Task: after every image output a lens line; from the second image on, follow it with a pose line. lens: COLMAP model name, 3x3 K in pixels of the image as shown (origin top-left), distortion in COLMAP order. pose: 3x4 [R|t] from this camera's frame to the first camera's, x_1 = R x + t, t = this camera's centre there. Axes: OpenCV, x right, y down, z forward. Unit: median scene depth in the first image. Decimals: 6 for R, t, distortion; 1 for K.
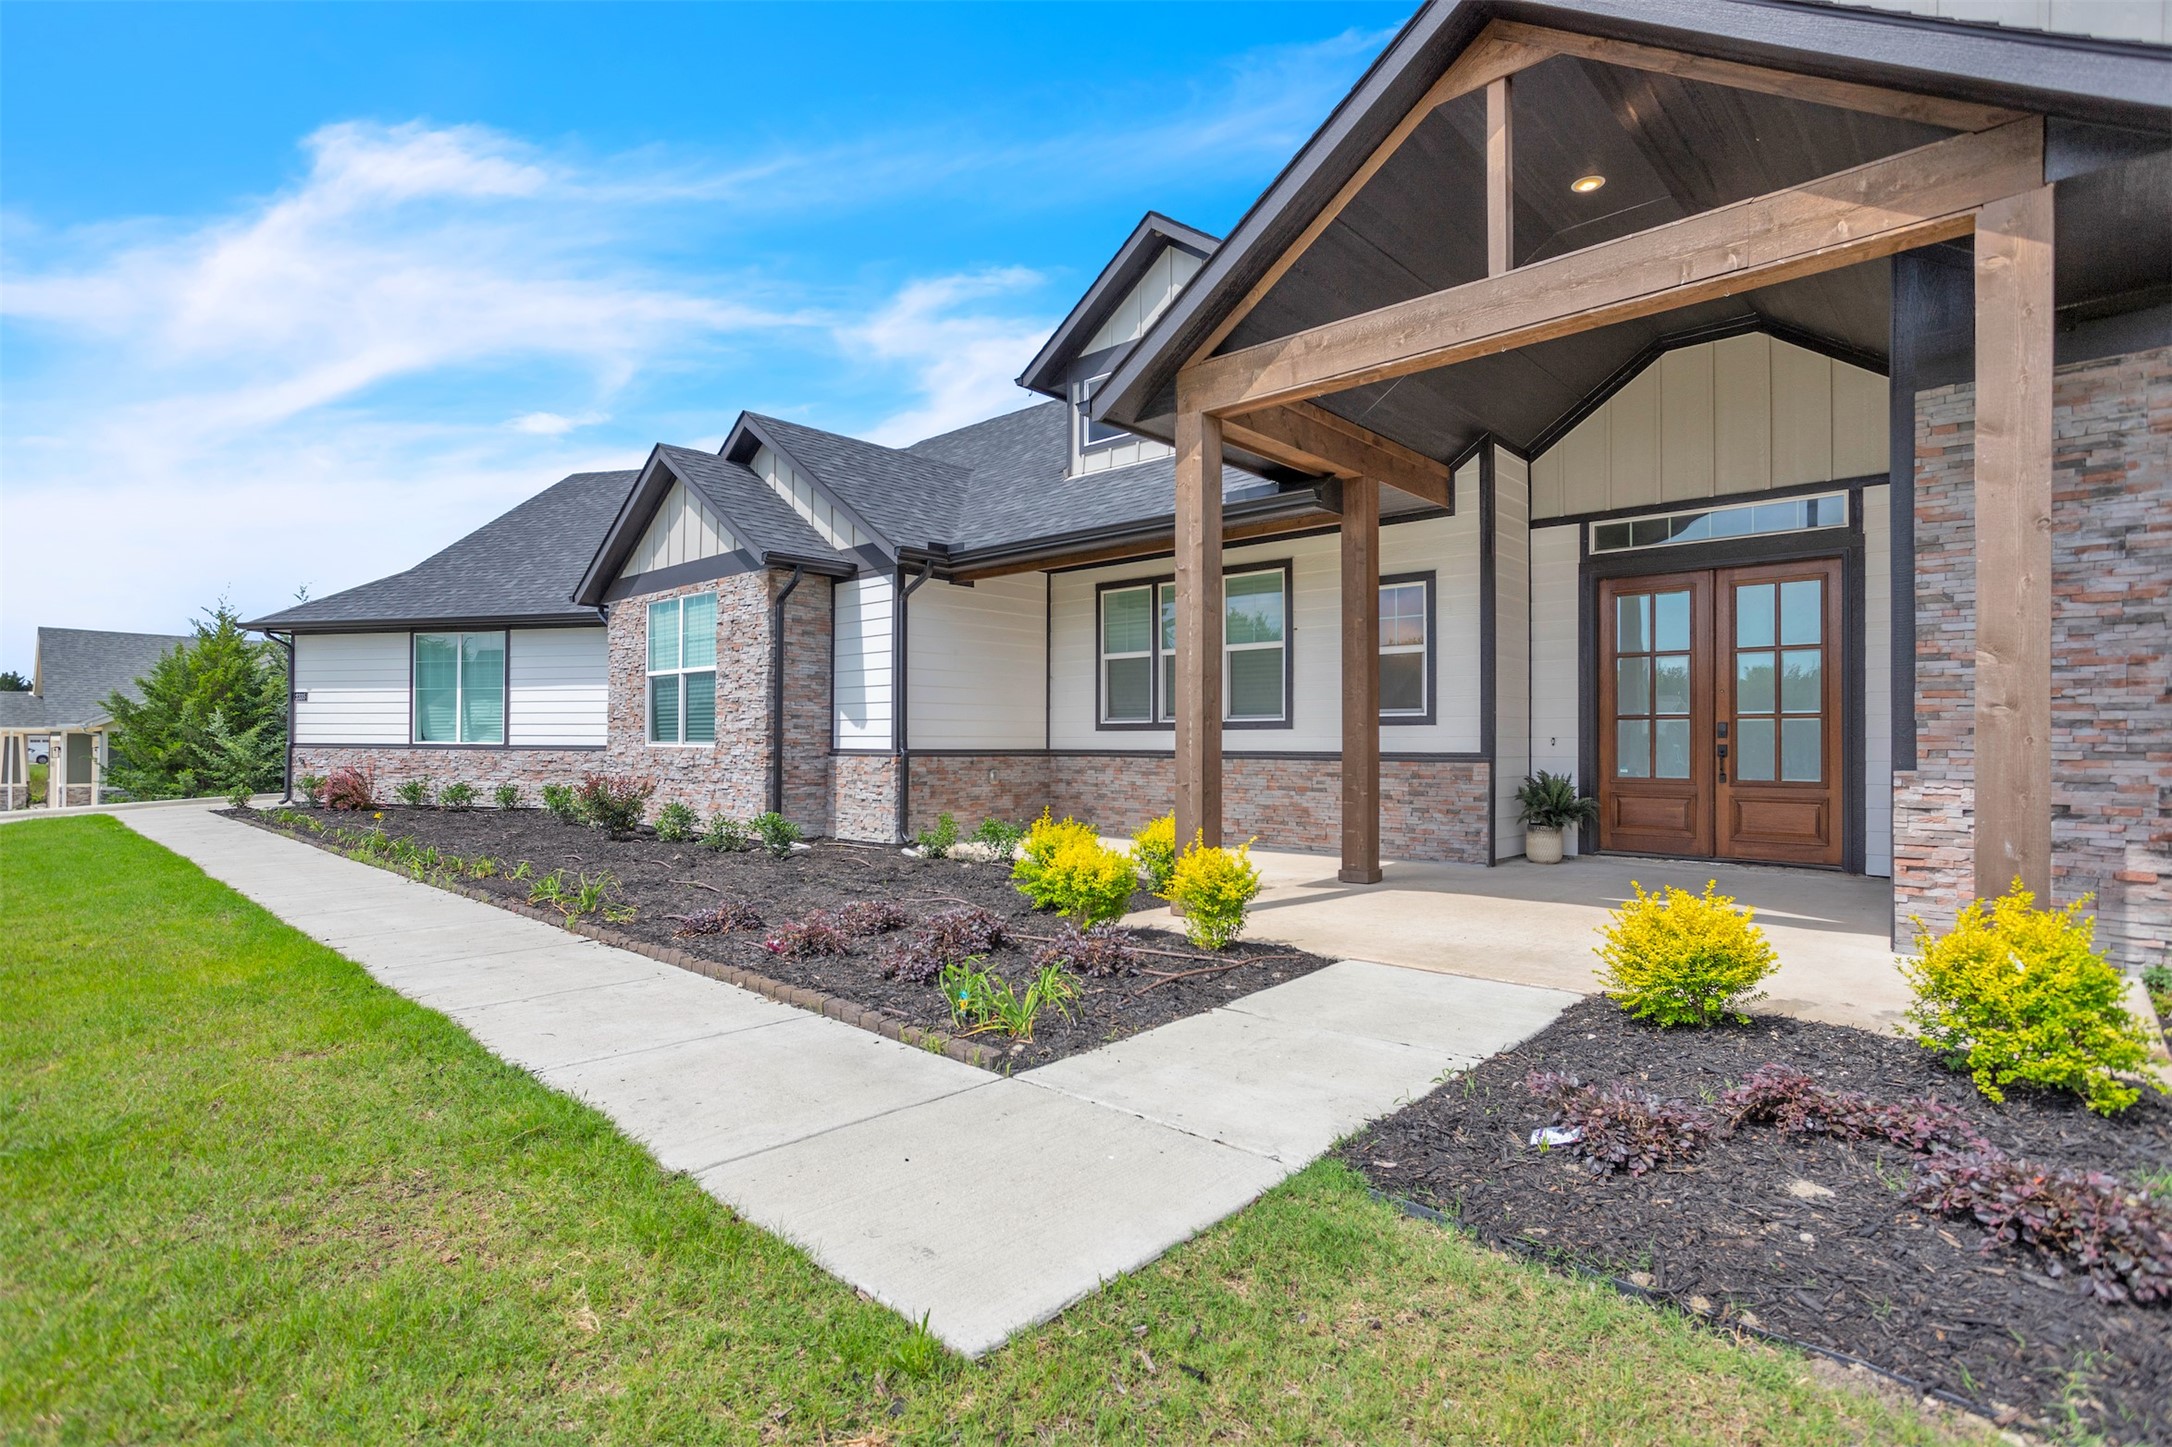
lens RADIAL K [[1076.1, 0, 1081.4], [0, 1076.1, 734.7], [0, 0, 1]] dist [-0.053406, 0.042816]
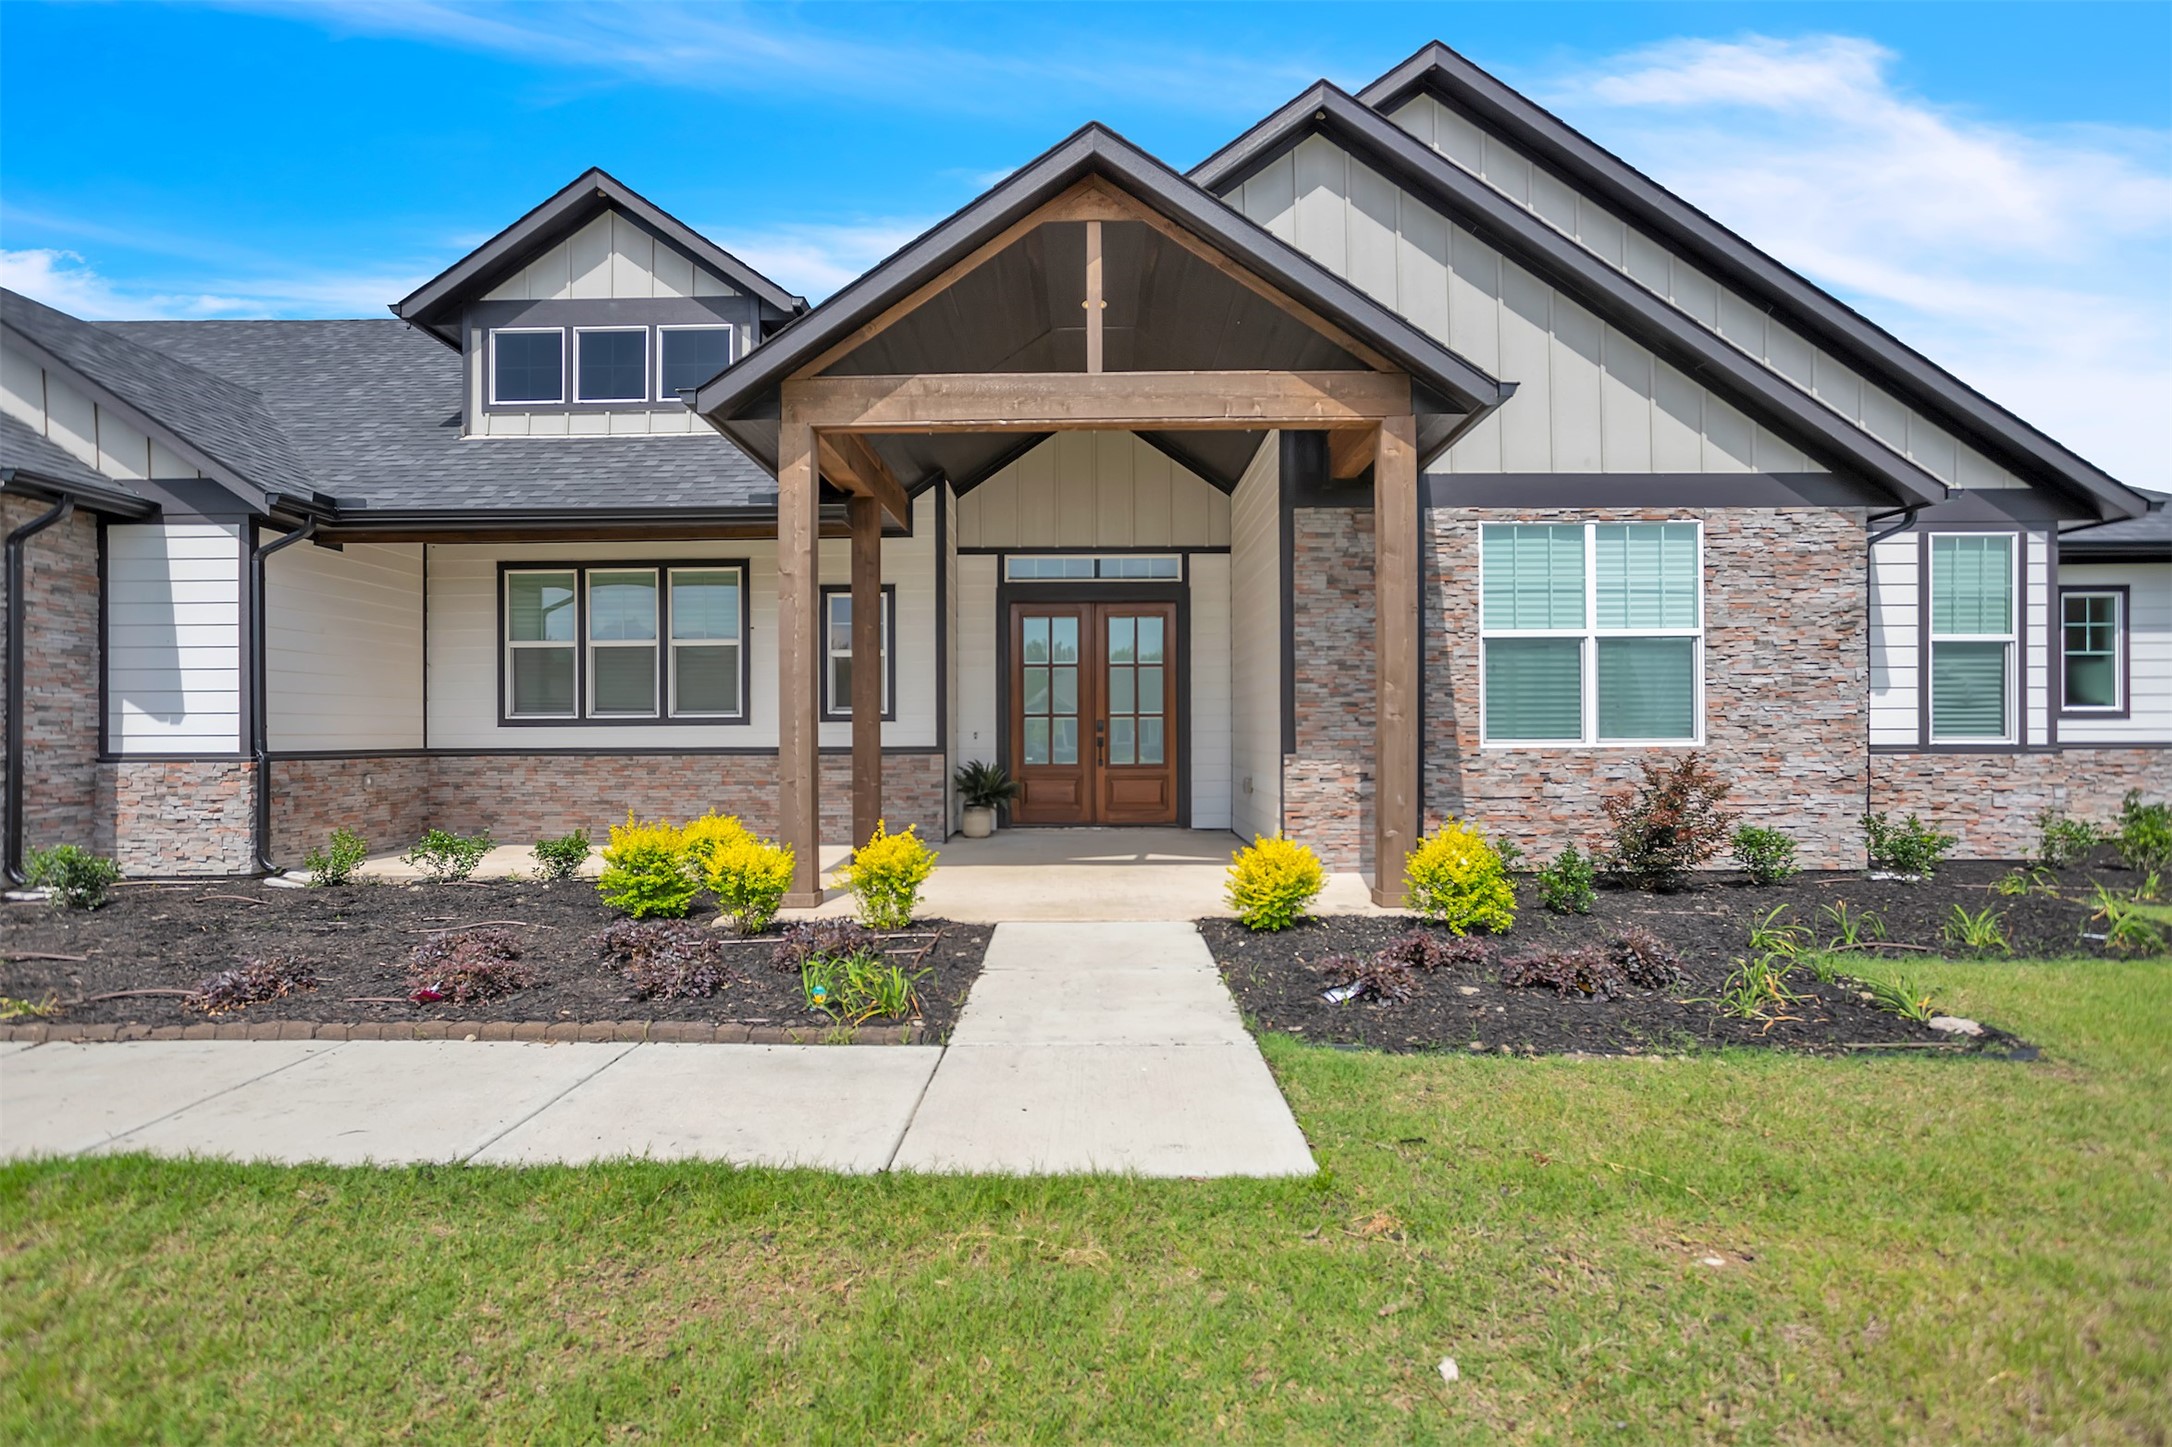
lens RADIAL K [[1076.1, 0, 1081.4], [0, 1076.1, 734.7], [0, 0, 1]] dist [-0.053406, 0.042816]
pose [[0.736587, -0.008023, 0.676295, -0.281506], [0.002216, 0.999953, 0.009449, -0.005533], [-0.676339, -0.005461, 0.736570, 0.033725]]
